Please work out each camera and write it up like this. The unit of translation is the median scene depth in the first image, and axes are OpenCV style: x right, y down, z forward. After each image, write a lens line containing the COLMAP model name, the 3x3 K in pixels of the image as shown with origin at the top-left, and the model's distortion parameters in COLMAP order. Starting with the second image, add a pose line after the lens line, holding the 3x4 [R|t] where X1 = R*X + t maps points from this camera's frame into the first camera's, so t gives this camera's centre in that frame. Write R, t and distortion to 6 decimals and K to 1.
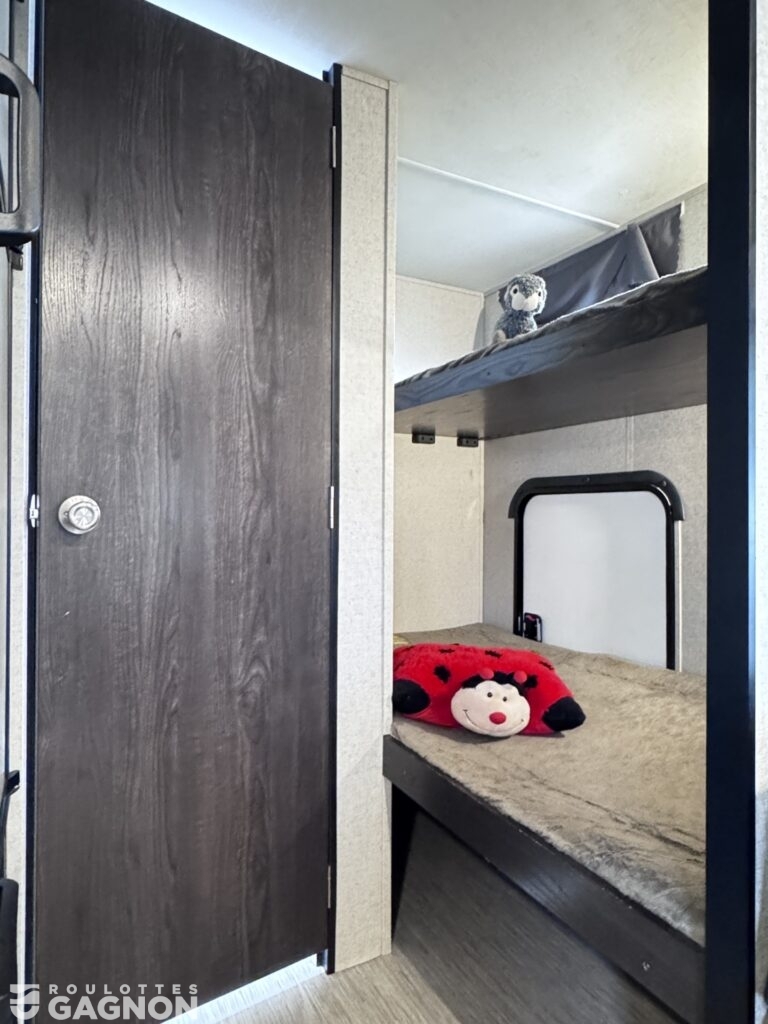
lens RADIAL K [[620.5, 0, 401.1], [0, 620.5, 509.1], [0, 0, 1]] dist [-0.000858, 0.001541]
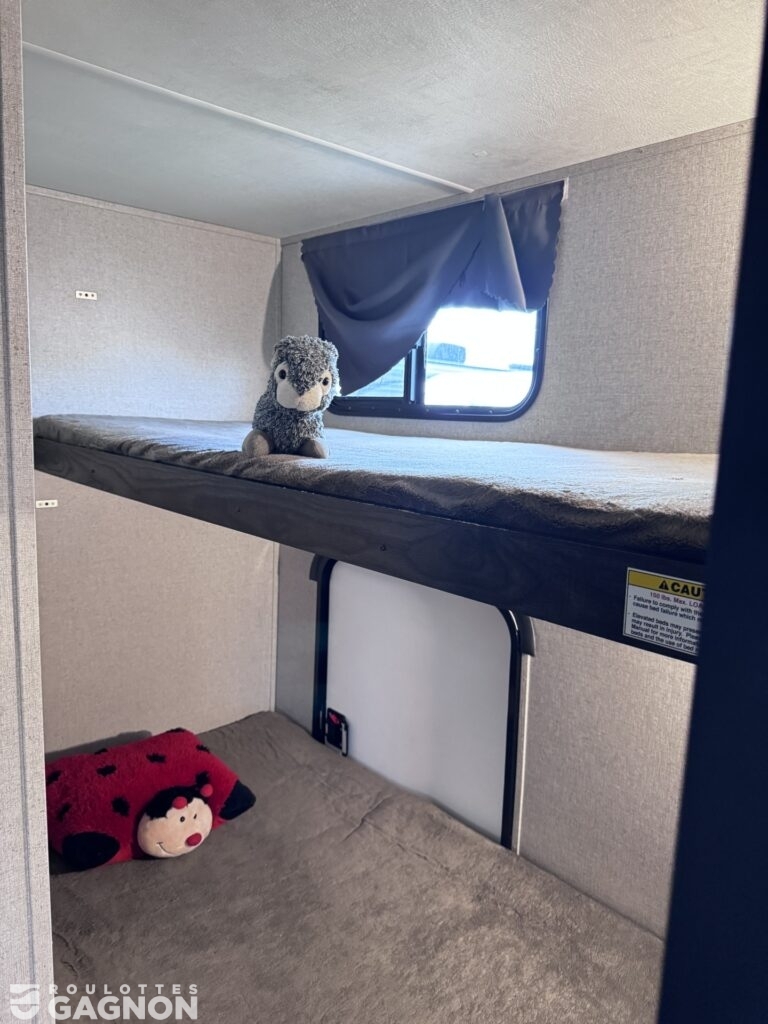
lens RADIAL K [[714.1, 0, 384.0], [0, 714.1, 512.0], [0, 0, 1]] dist [0.106458, -0.144522]
pose [[0.976330, -0.001973, 0.216279, 0.101407], [-0.032546, 0.987232, 0.155928, -0.255748], [-0.213825, -0.159276, 0.963800, 0.249597]]
